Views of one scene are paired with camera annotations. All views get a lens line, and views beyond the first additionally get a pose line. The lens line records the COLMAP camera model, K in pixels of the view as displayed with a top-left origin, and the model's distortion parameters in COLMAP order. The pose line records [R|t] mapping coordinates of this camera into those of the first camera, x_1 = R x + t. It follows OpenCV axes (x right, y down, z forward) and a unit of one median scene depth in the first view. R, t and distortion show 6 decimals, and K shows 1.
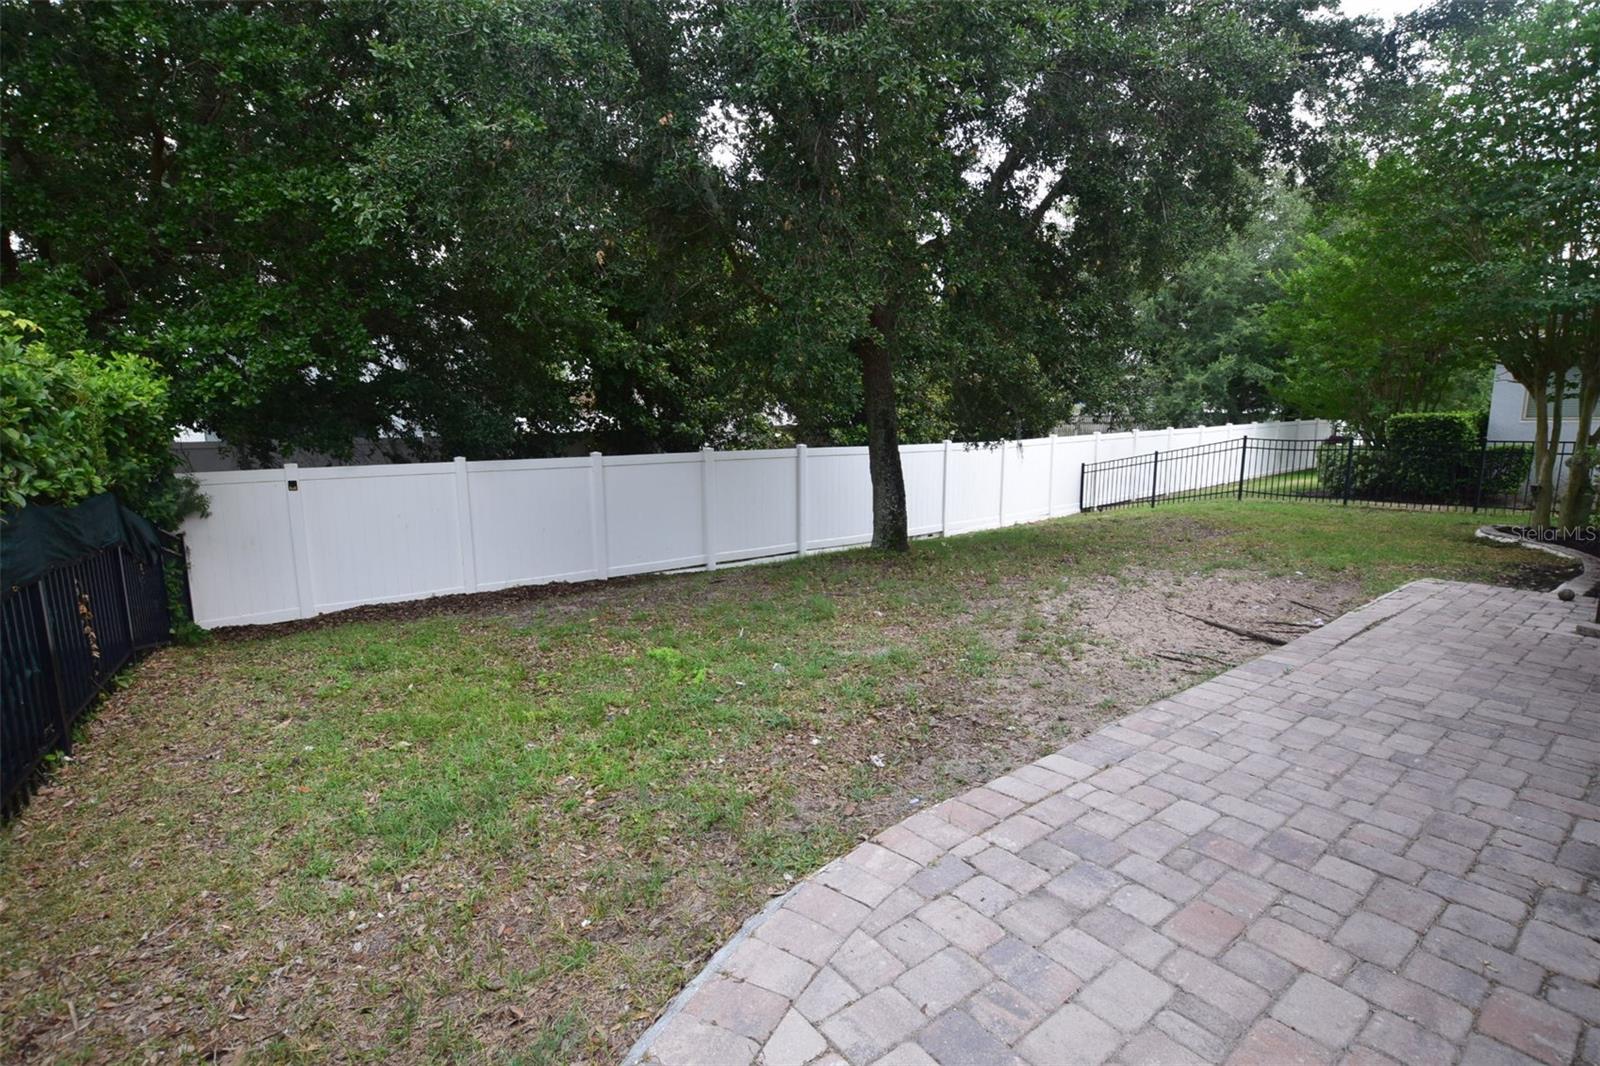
lens RADIAL K [[713.1, 0, 799.8], [0, 713.1, 512.1], [0, 0, 1]] dist [-0.008943, 0.000007]
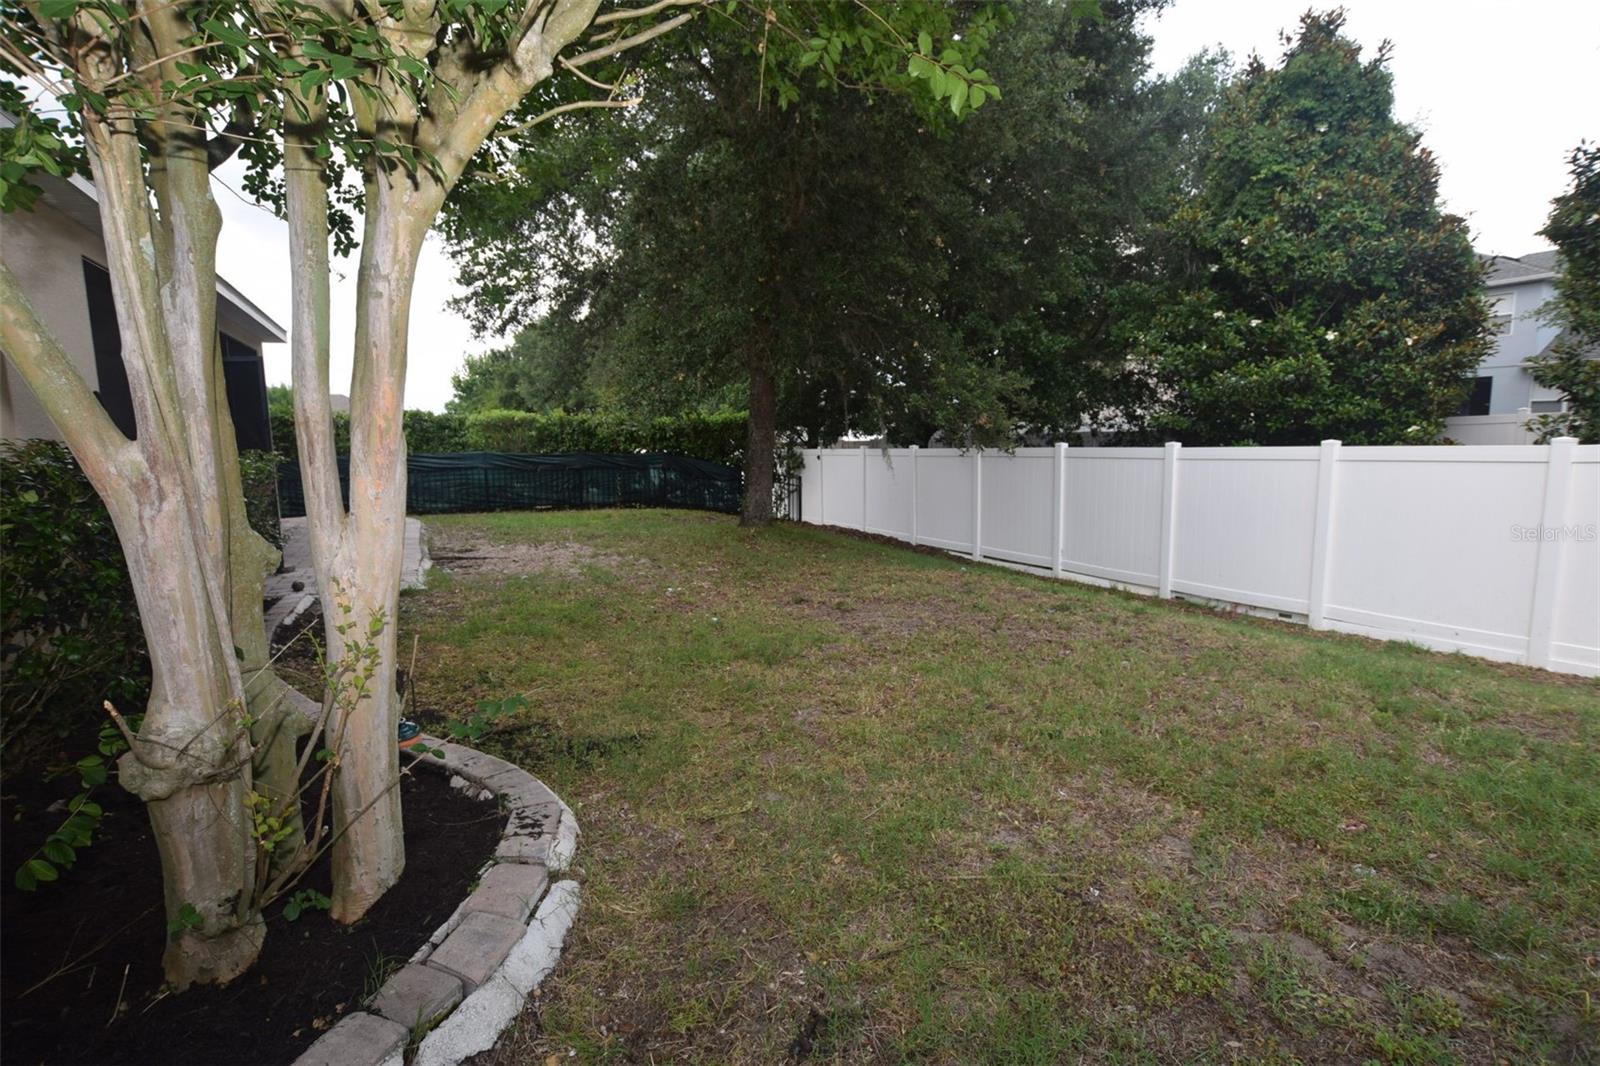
lens RADIAL K [[727.2, 0, 800.0], [0, 727.2, 533.0], [0, 0, 1]] dist [-0.026373, 0.000293]
pose [[-0.113786, 0.155231, -0.981303, 0.951153], [-0.076636, 0.983404, 0.164449, -0.115701], [0.990545, 0.093915, -0.100001, 0.845120]]
